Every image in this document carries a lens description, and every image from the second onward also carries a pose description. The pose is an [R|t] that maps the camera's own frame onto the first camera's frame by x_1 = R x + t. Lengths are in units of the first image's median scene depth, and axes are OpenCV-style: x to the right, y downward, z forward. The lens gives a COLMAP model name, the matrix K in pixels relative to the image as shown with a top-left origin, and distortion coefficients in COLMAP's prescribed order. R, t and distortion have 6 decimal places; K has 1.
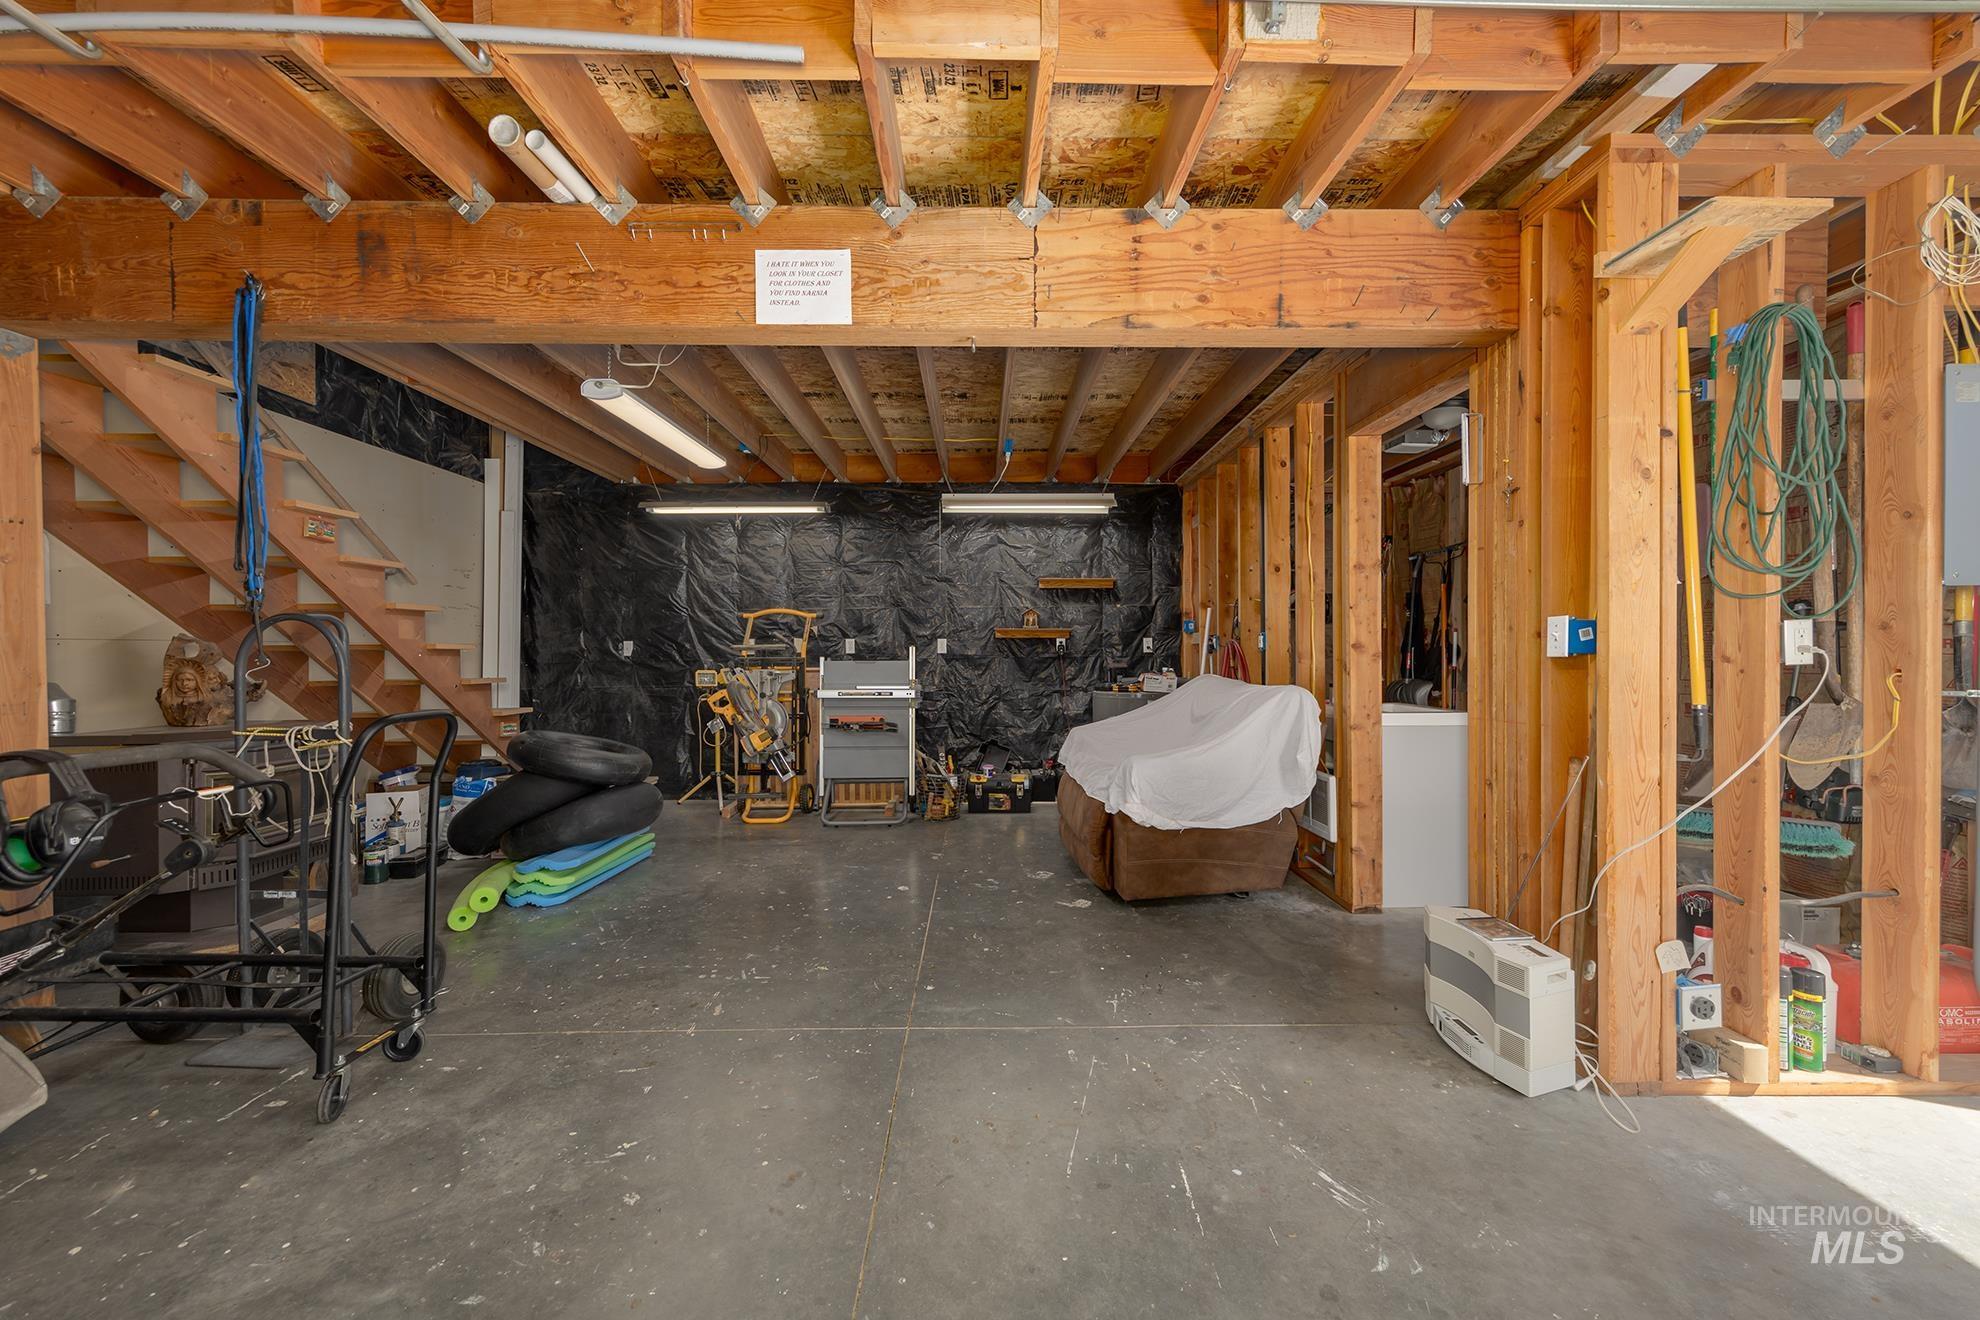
lens RADIAL K [[716.9, 0, 976.7], [0, 716.9, 659.9], [0, 0, 1]] dist [0.001026, 0.000084]
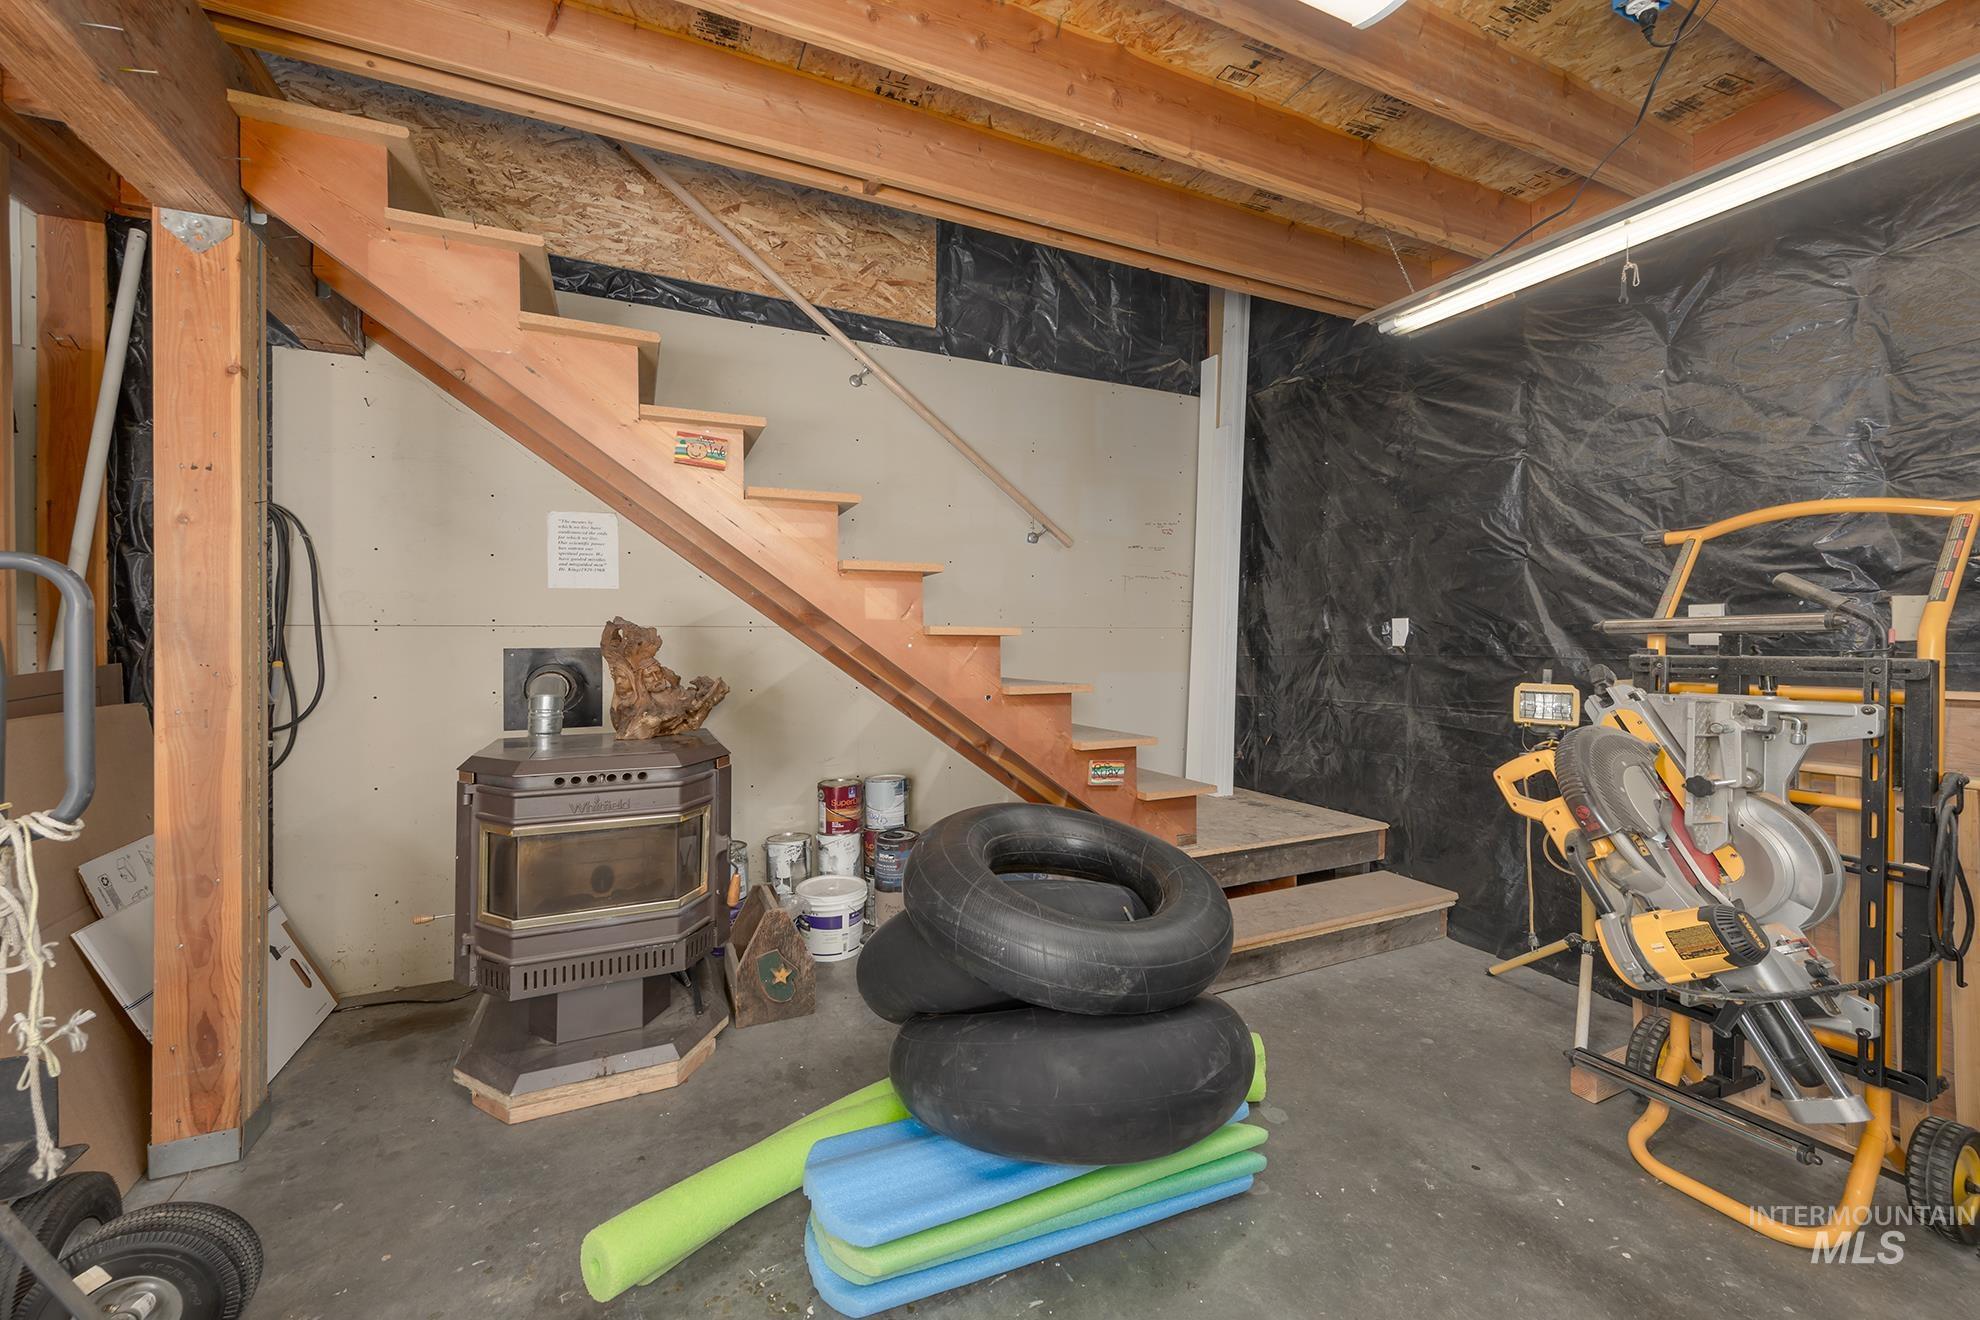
lens RADIAL K [[721.2, 0, 981.8], [0, 721.2, 641.9], [0, 0, 1]] dist [0.000688, 0.000033]
pose [[0.386967, 0.002022, -0.922091, -0.133512], [-0.007597, 0.999971, -0.000996, -0.006907], [0.922062, 0.007390, 0.386971, 0.584721]]
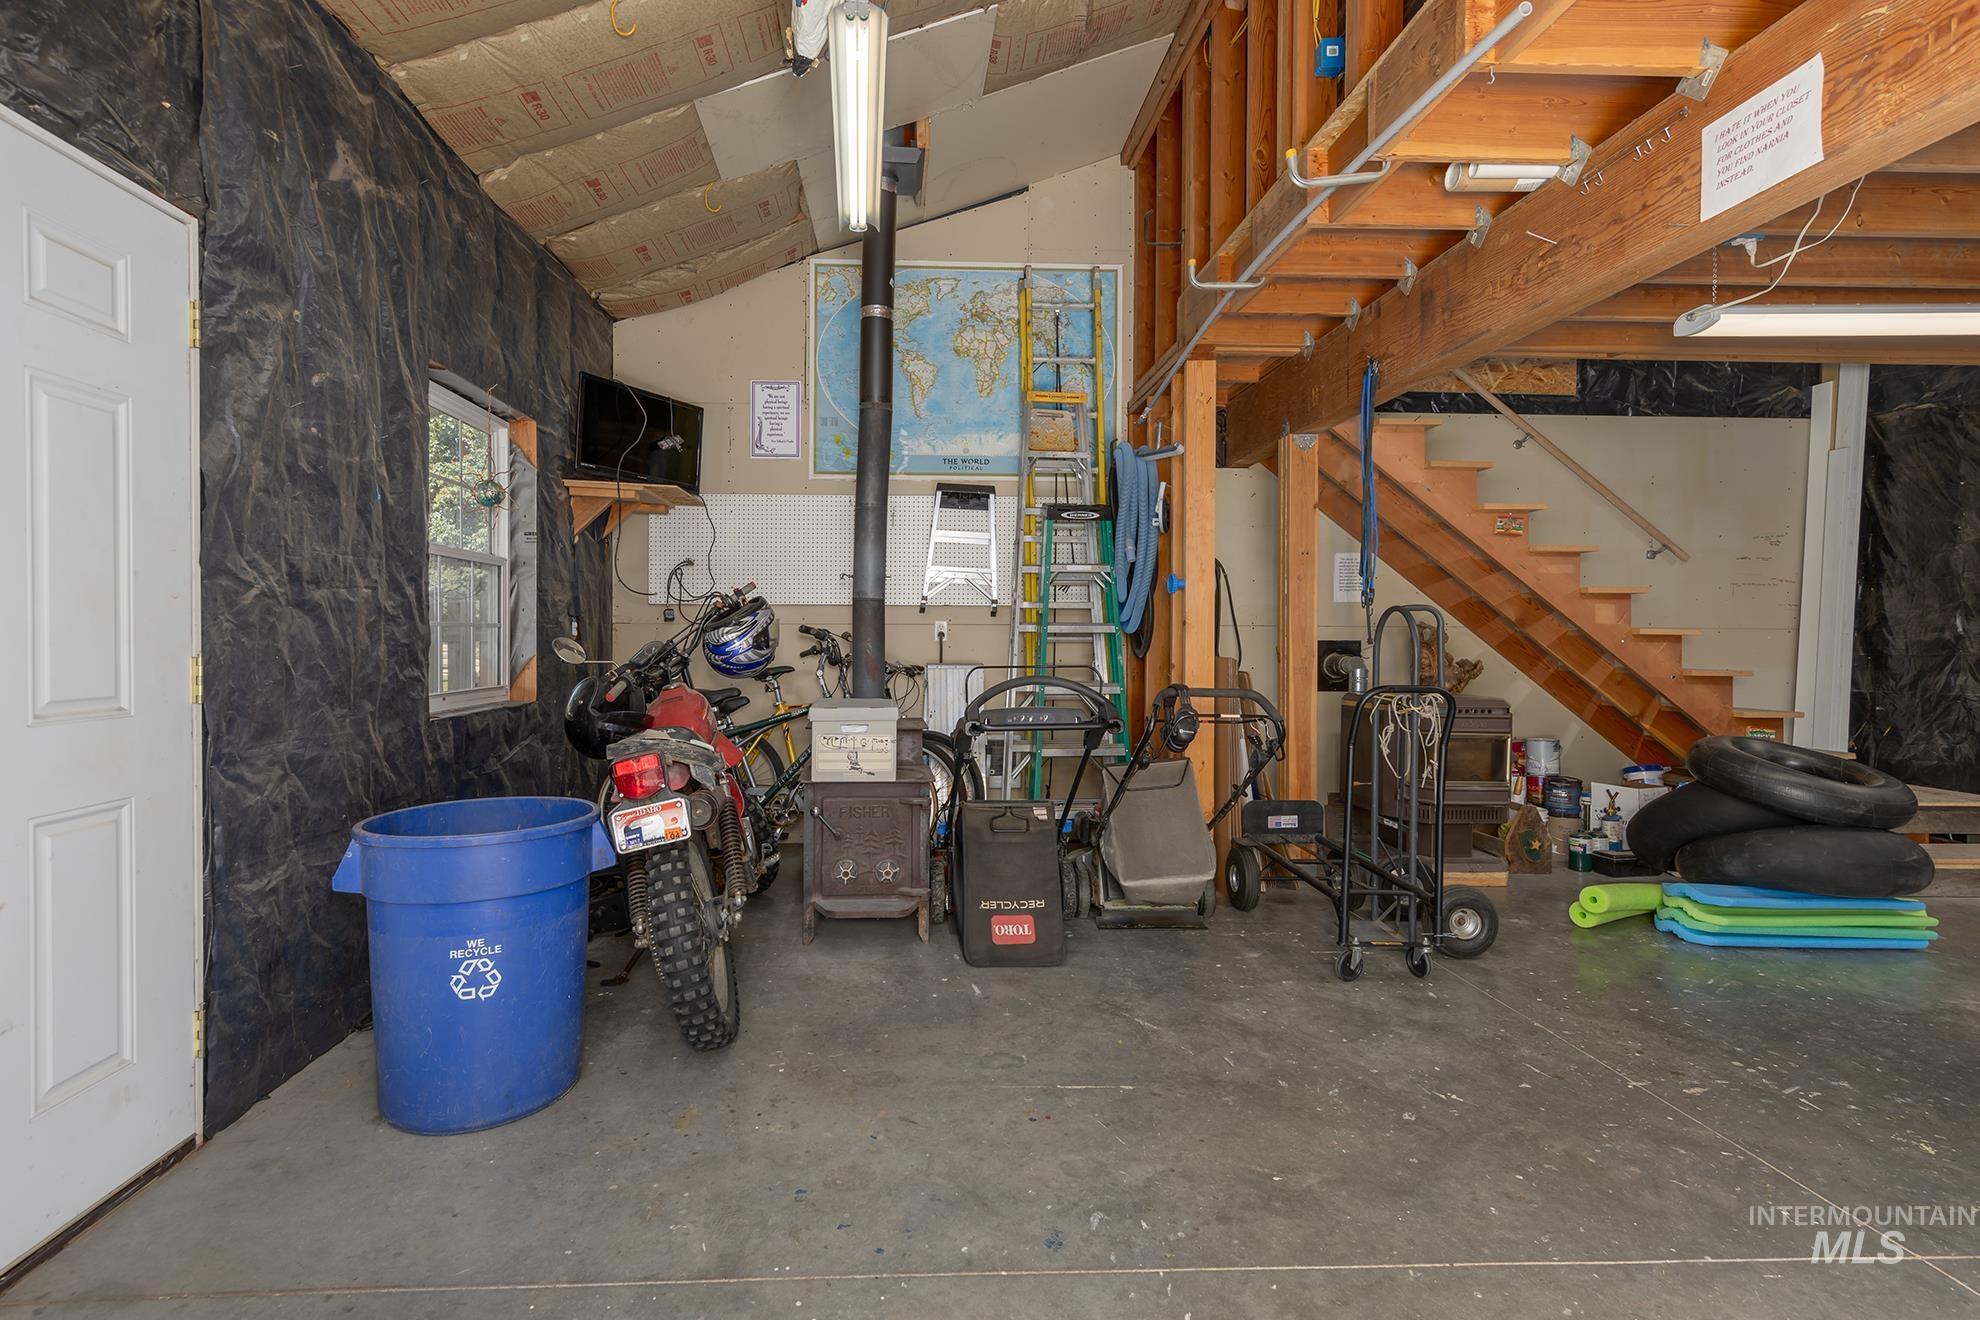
lens RADIAL K [[933.0, 0, 987.0], [0, 933.0, 641.4], [0, 0, 1]] dist [0.002504, 0.000347]
pose [[0.073412, 0.008960, -0.997261, 0.268429], [-0.018614, 0.999798, 0.007612, -0.000312], [0.997128, 0.018004, 0.073564, 0.060049]]
